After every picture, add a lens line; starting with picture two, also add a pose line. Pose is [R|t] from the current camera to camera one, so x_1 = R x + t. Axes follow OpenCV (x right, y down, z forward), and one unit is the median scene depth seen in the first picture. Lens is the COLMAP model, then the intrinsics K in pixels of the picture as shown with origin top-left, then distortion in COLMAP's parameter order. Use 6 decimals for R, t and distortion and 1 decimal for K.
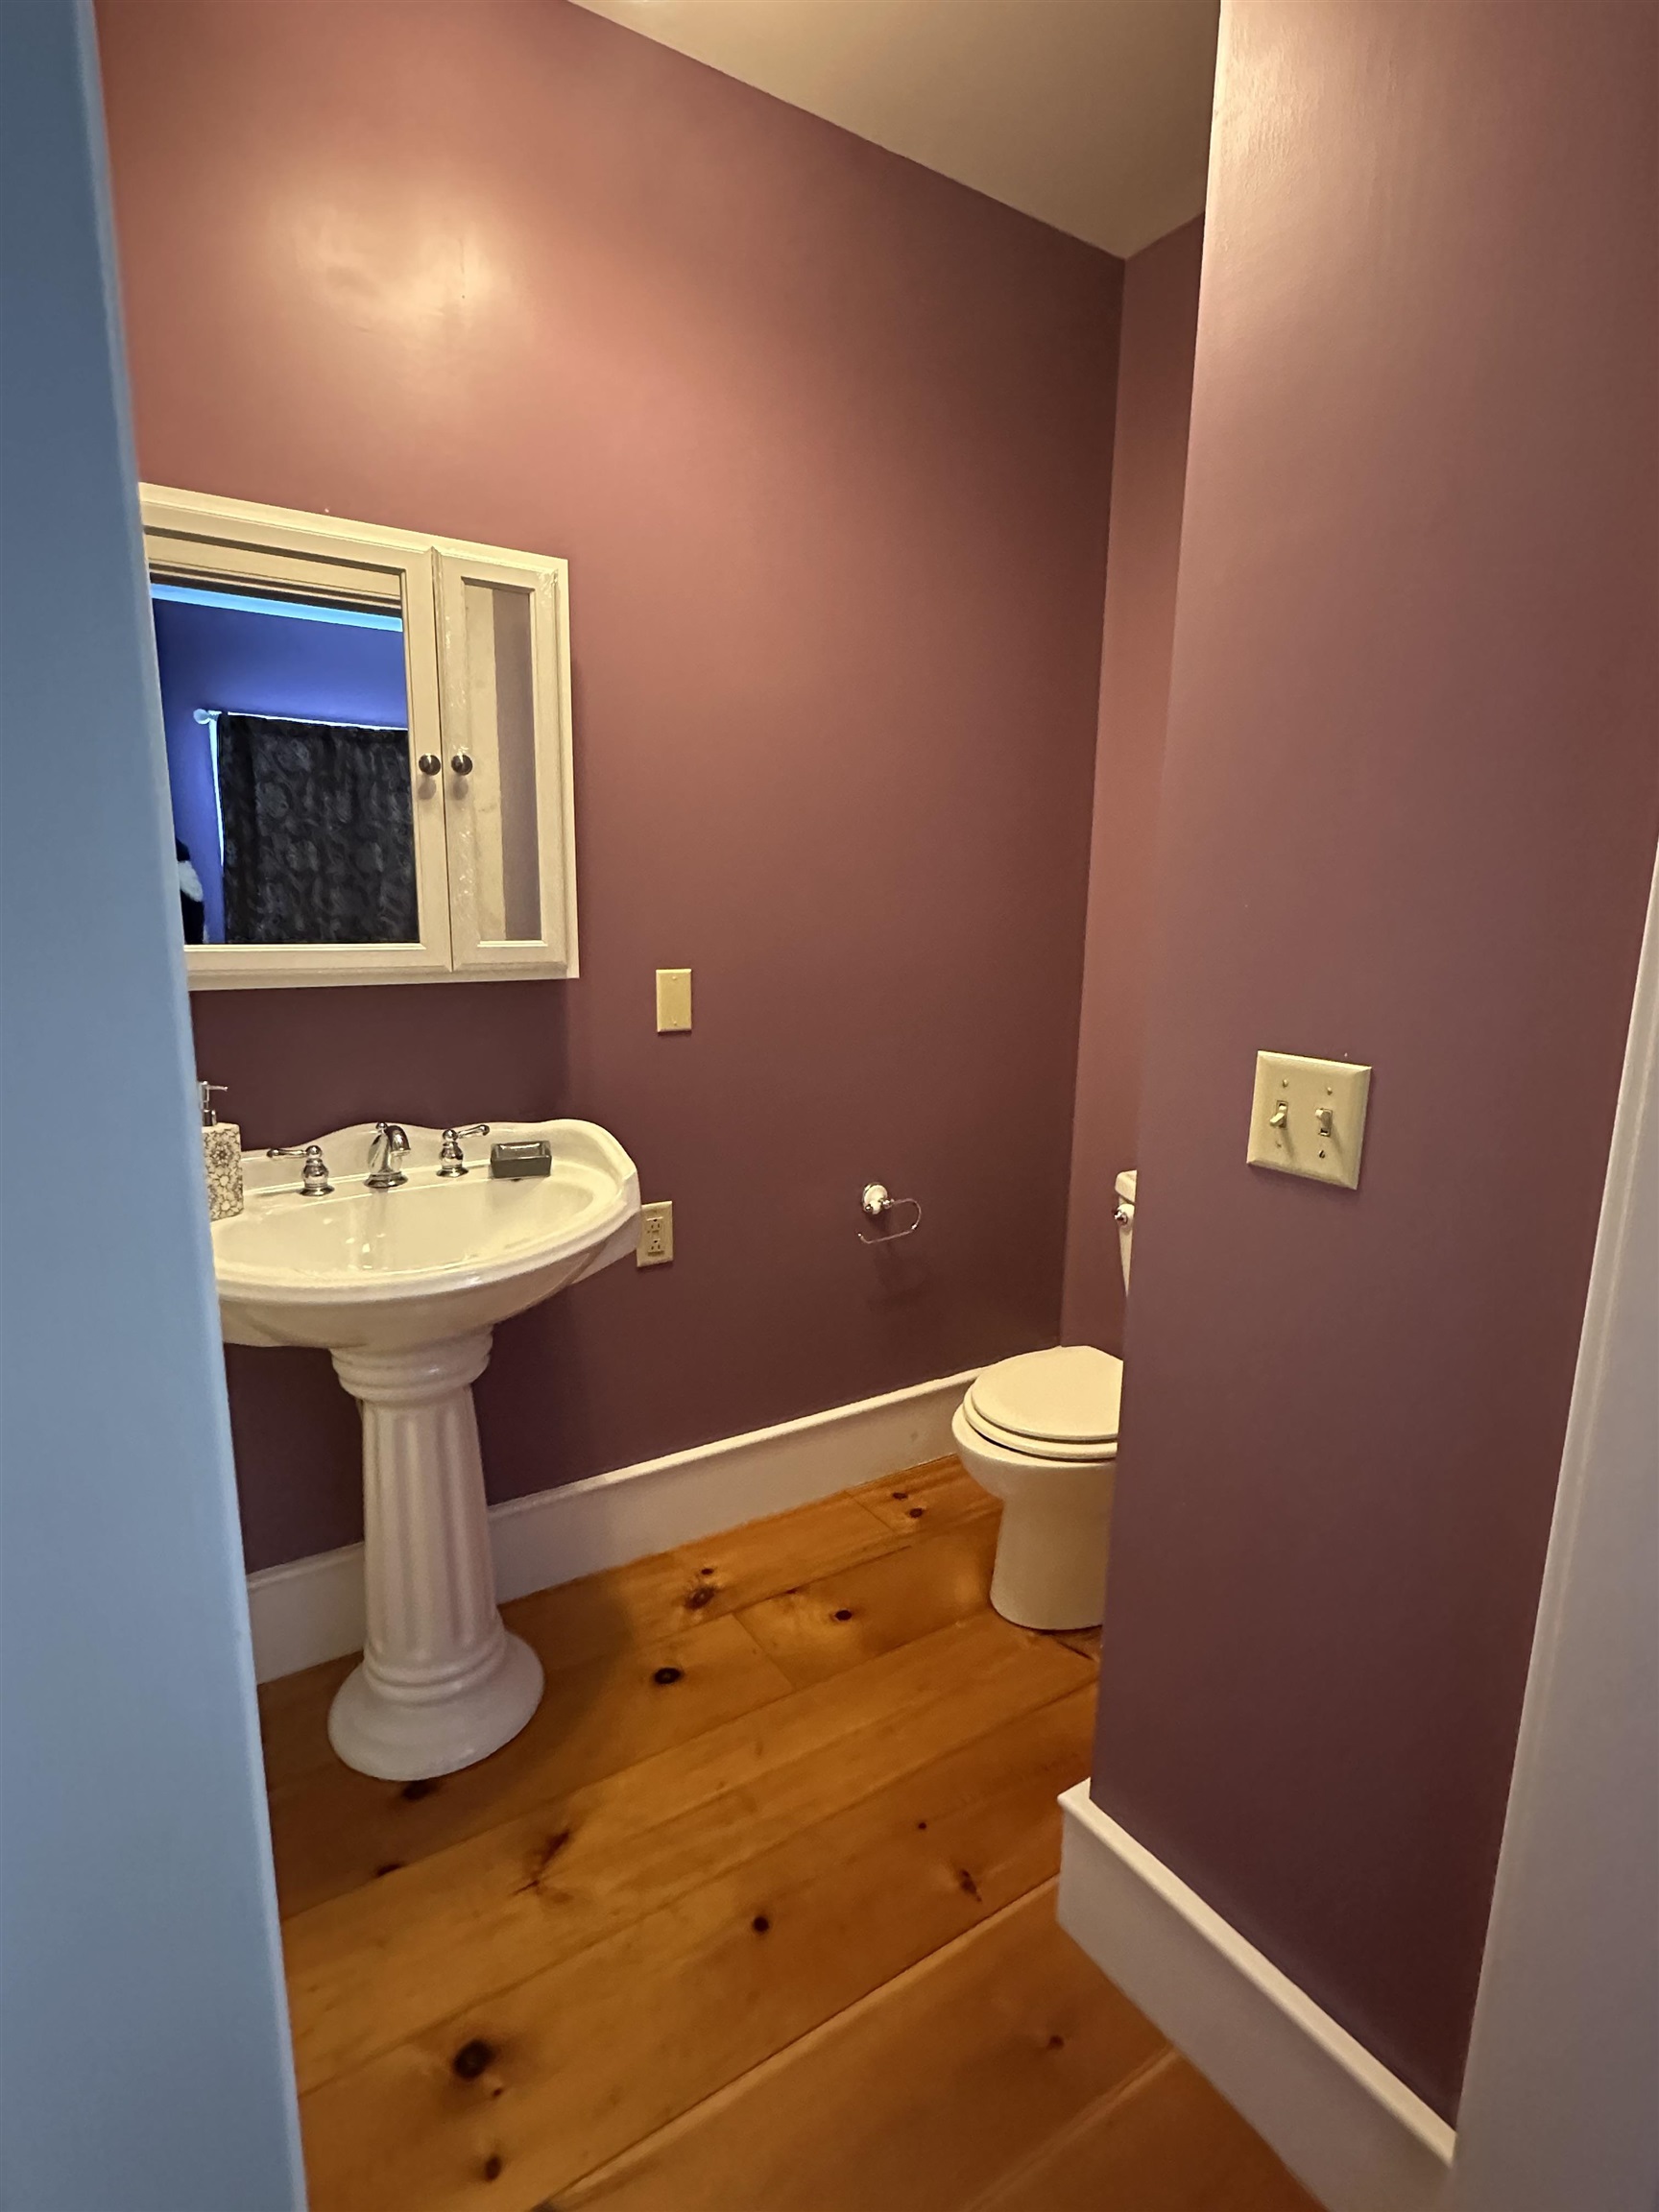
lens RADIAL K [[1076.4, 0, 818.5], [0, 1076.4, 1097.5], [0, 0, 1]] dist [-0.002223, -0.000533]
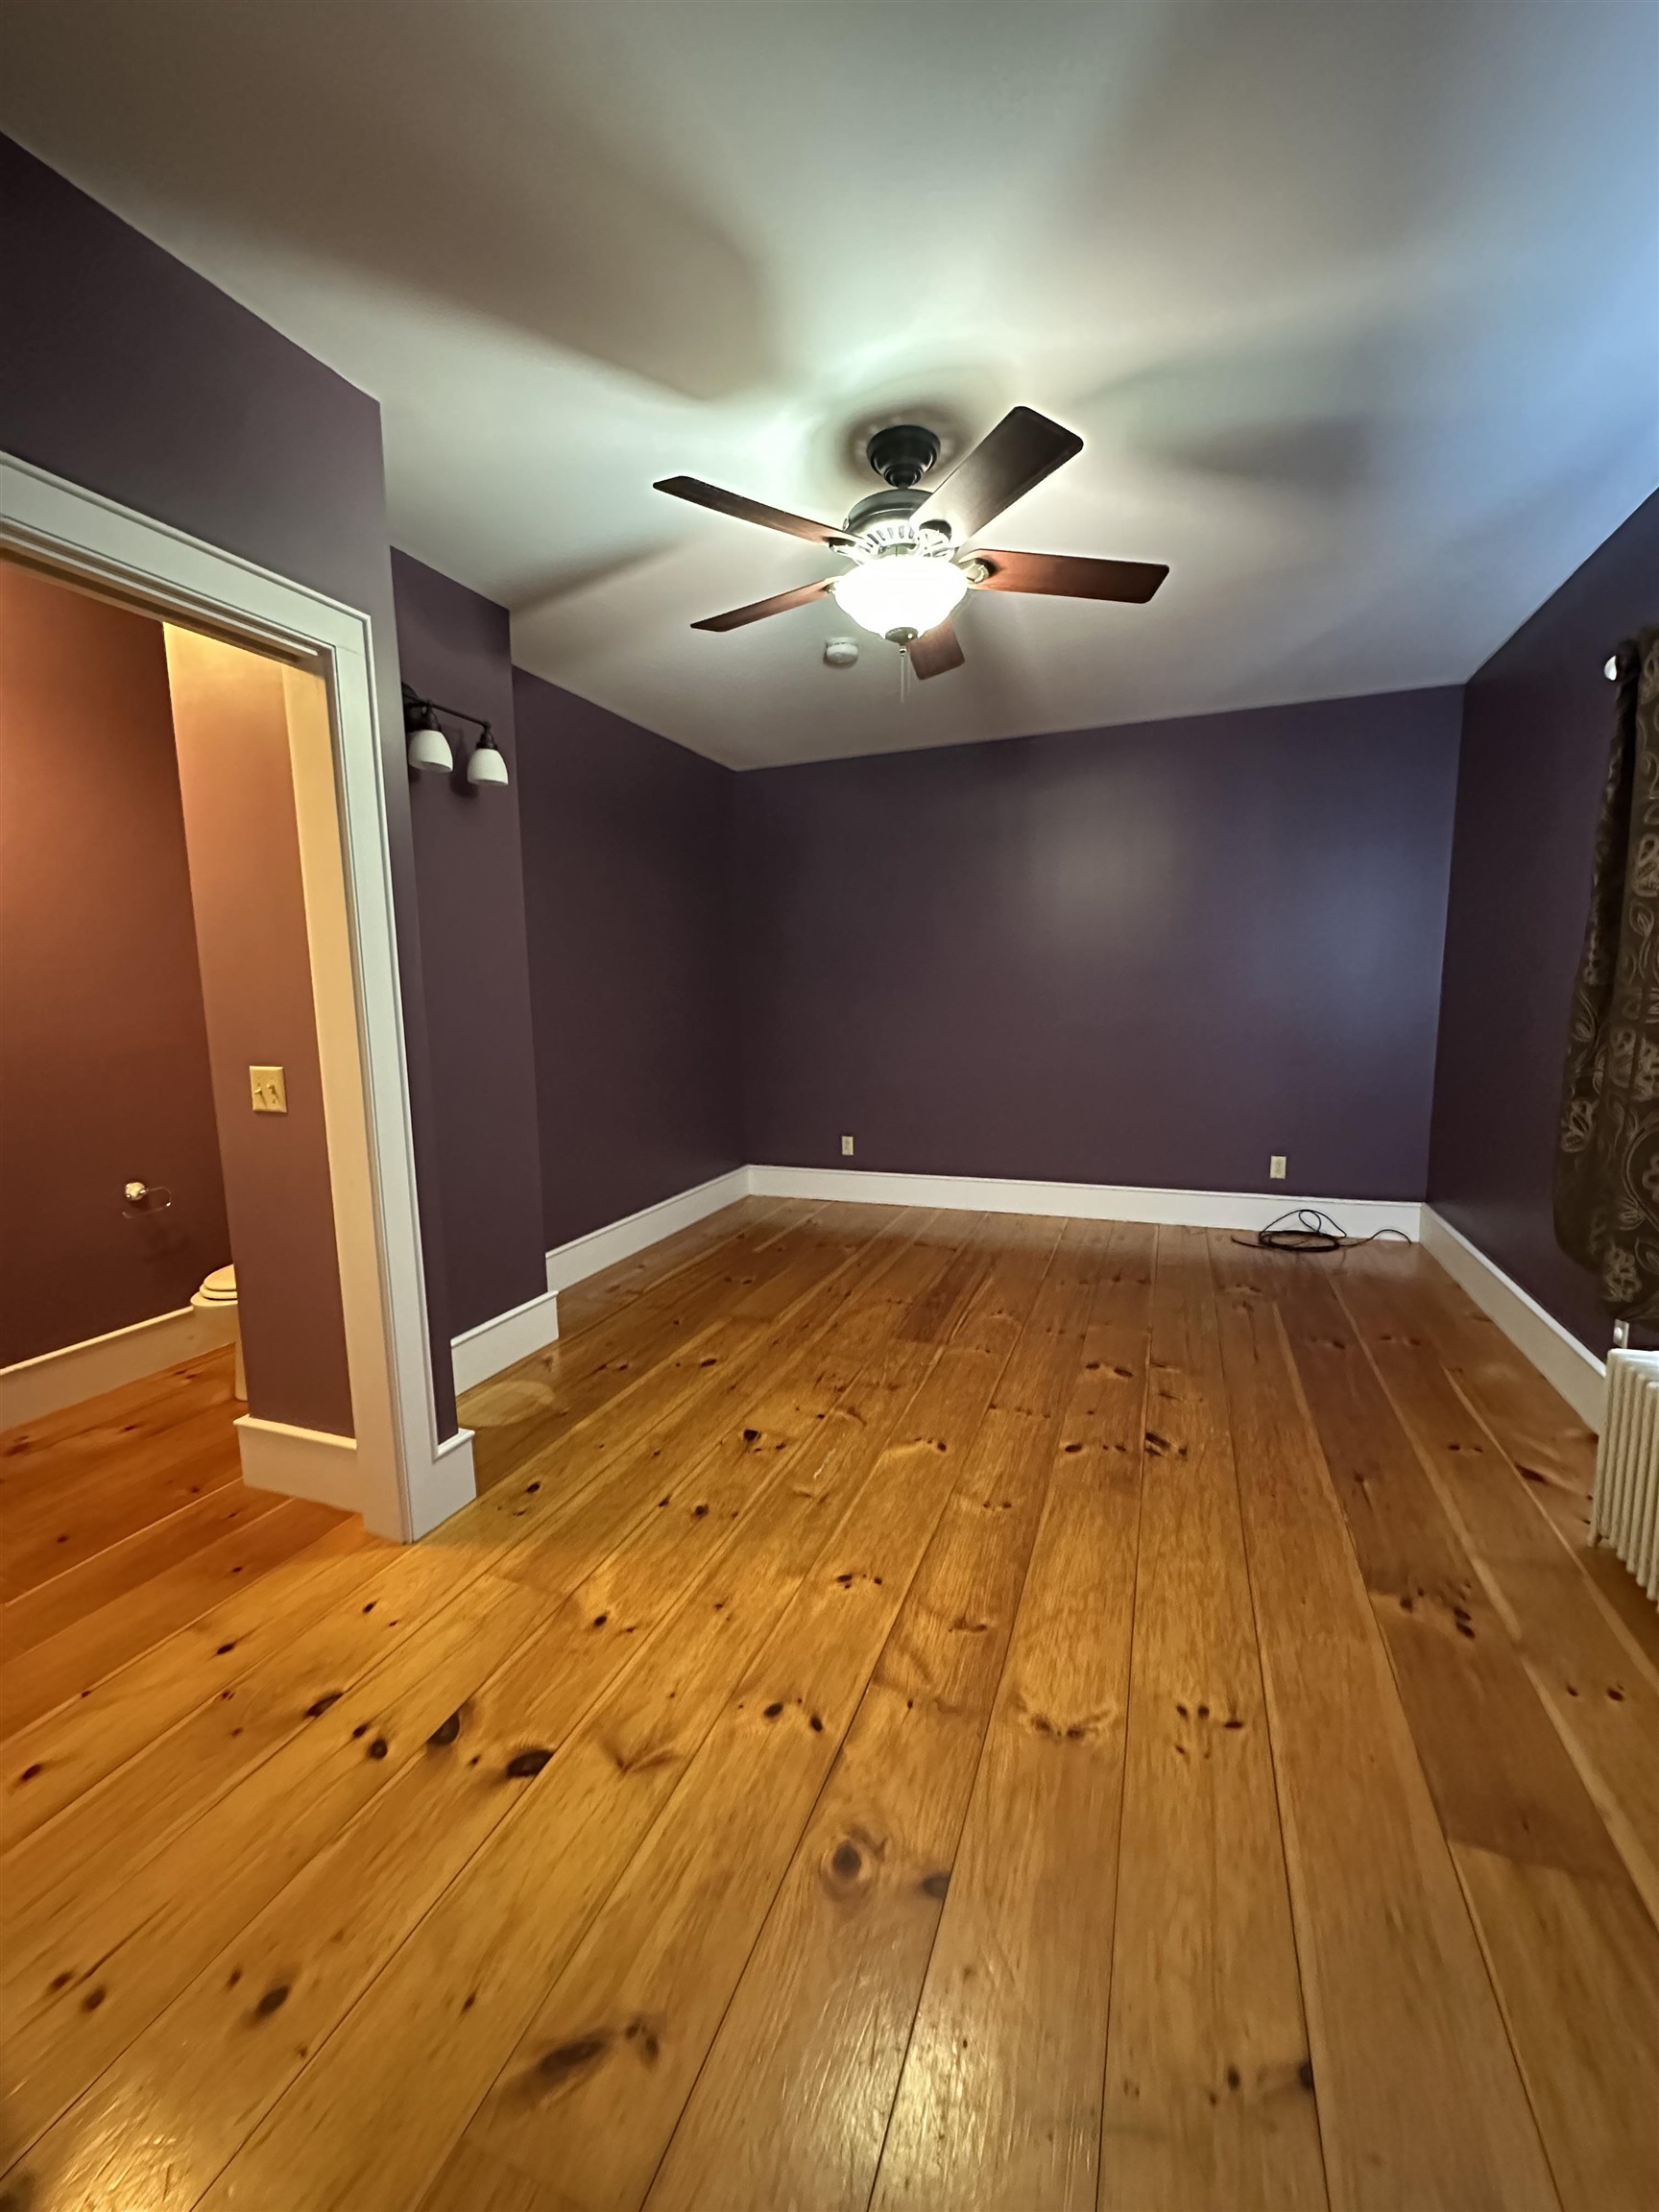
lens RADIAL K [[885.2, 0, 829.5], [0, 885.2, 1106.0], [0, 0, 1]] dist [-0.001127, 0.000248]
pose [[0.800381, -0.107702, 0.589737, 0.168341], [0.134469, 0.990917, -0.001532, 0.156946], [-0.584215, 0.080528, 0.807594, -0.984570]]
